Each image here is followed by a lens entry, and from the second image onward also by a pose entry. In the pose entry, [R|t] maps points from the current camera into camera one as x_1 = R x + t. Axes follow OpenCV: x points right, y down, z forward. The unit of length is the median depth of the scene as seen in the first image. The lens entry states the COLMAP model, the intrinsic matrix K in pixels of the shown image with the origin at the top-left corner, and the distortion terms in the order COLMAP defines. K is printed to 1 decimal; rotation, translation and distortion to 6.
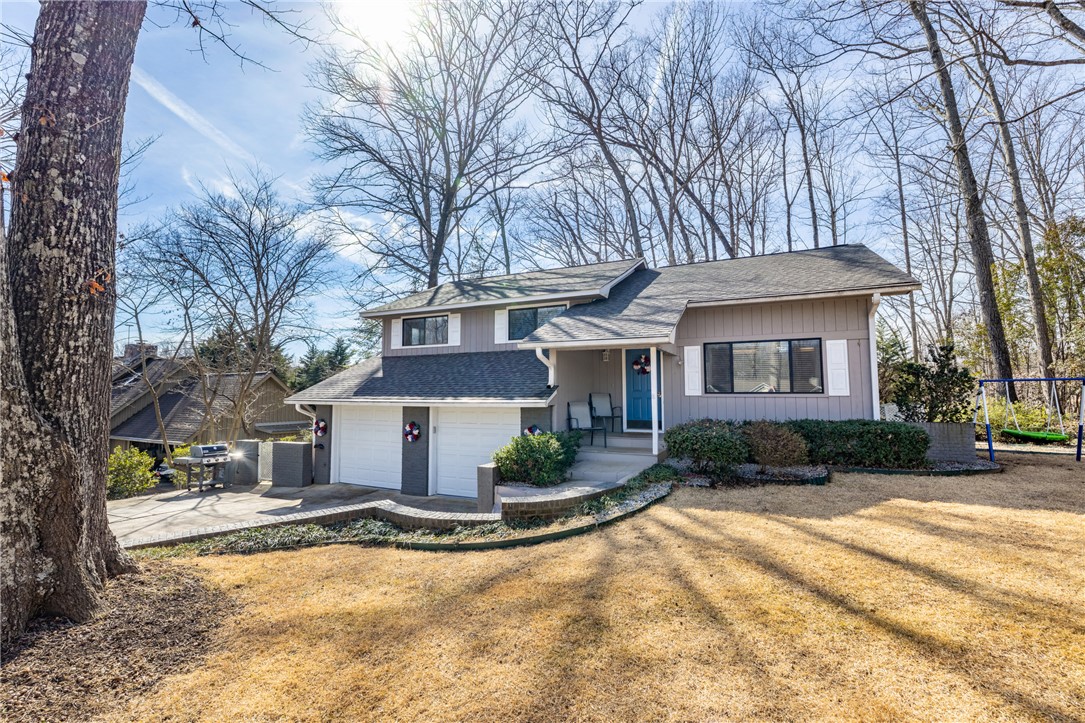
lens RADIAL K [[478.5, 0, 530.5], [0, 478.5, 363.1], [0, 0, 1]] dist [-0.000864, -0.000108]
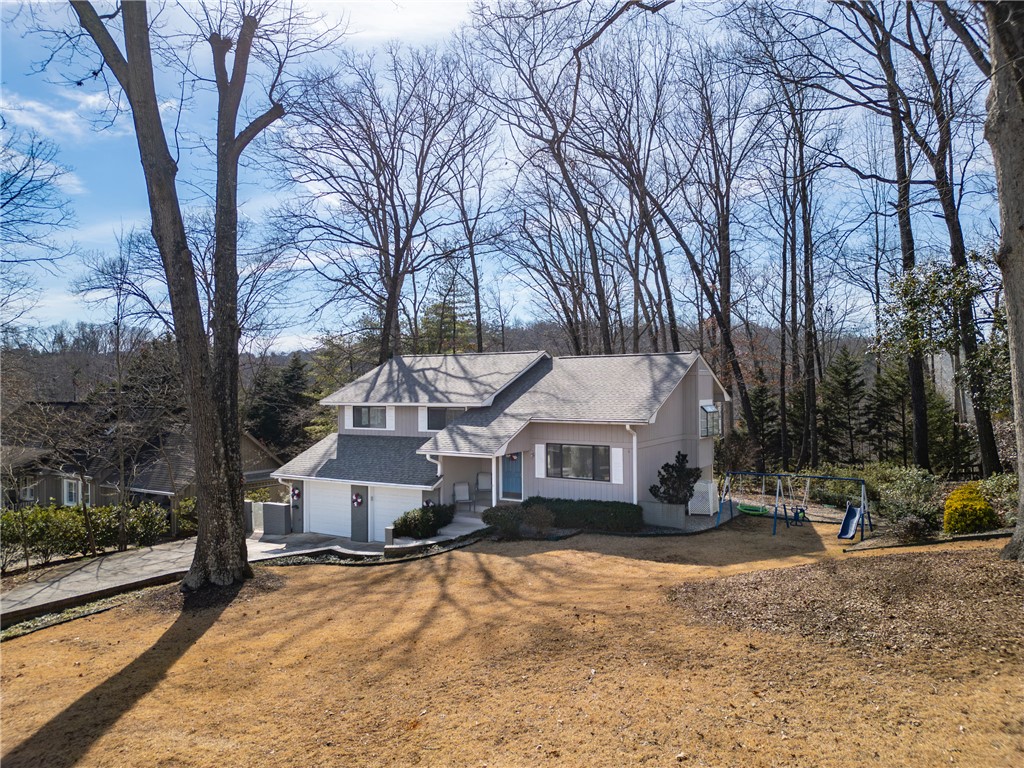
lens RADIAL K [[792.2, 0, 512.0], [0, 792.2, 384.0], [0, 0, 1]] dist [0.081872, -0.096048]
pose [[0.994305, -0.005523, -0.106427, 0.498246], [0.014190, 0.996625, 0.080854, -0.409952], [0.105621, -0.081904, 0.991028, -1.376877]]
